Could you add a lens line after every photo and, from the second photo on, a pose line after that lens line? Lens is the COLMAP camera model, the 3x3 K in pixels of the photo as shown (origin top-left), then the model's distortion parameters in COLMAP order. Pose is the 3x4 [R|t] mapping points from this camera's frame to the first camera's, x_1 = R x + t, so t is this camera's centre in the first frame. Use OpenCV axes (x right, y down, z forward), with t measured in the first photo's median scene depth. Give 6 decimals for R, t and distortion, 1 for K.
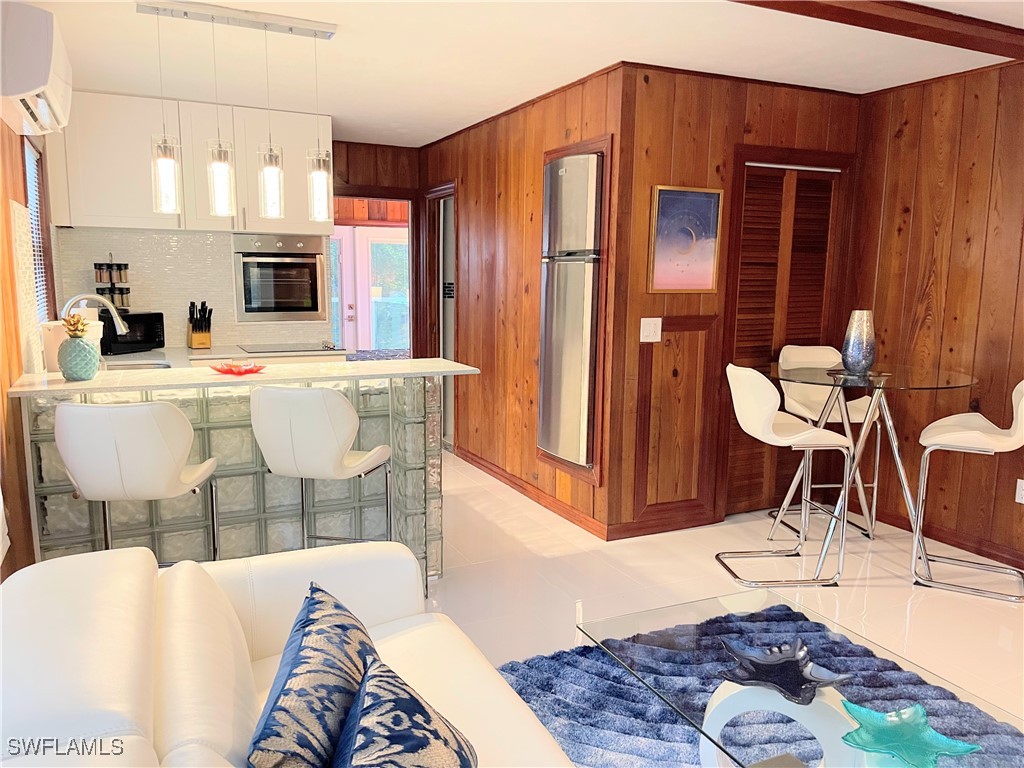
lens RADIAL K [[766.6, 0, 507.6], [0, 766.6, 393.5], [0, 0, 1]] dist [0.070498, -0.098275]
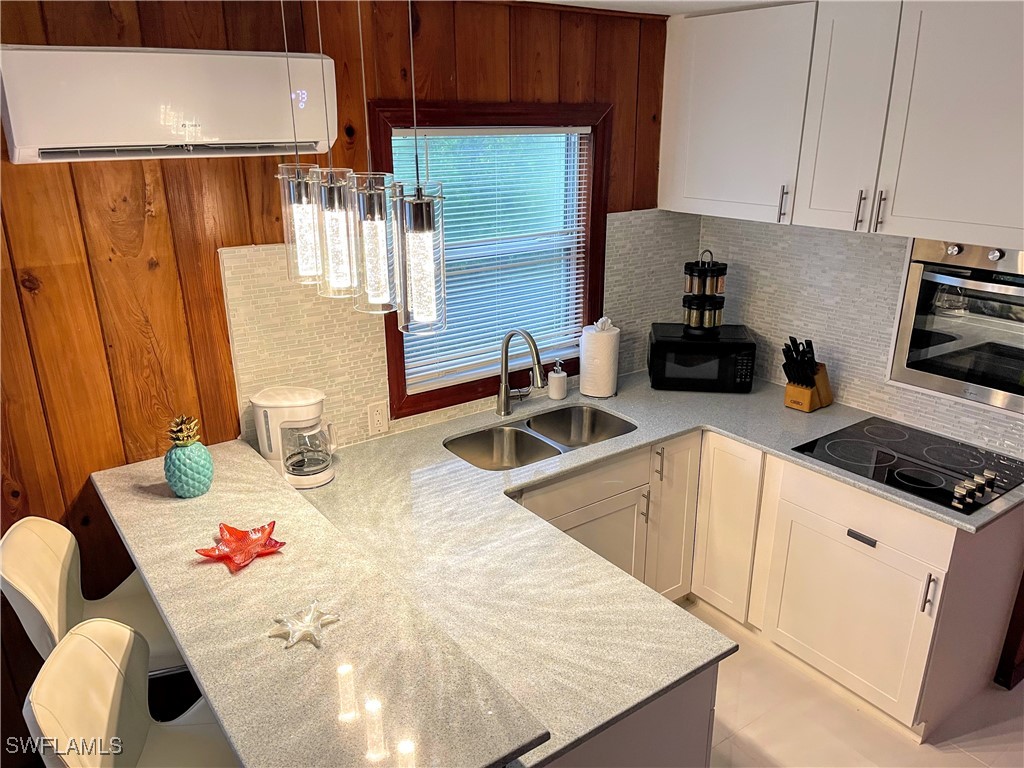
lens RADIAL K [[766.6, 0, 518.6], [0, 766.6, 394.7], [0, 0, 1]] dist [0.070498, -0.098275]
pose [[0.172540, 0.319190, -0.931852, 0.185956], [-0.149625, 0.943555, 0.295494, -0.270074], [0.973572, 0.088443, 0.210560, 0.778008]]
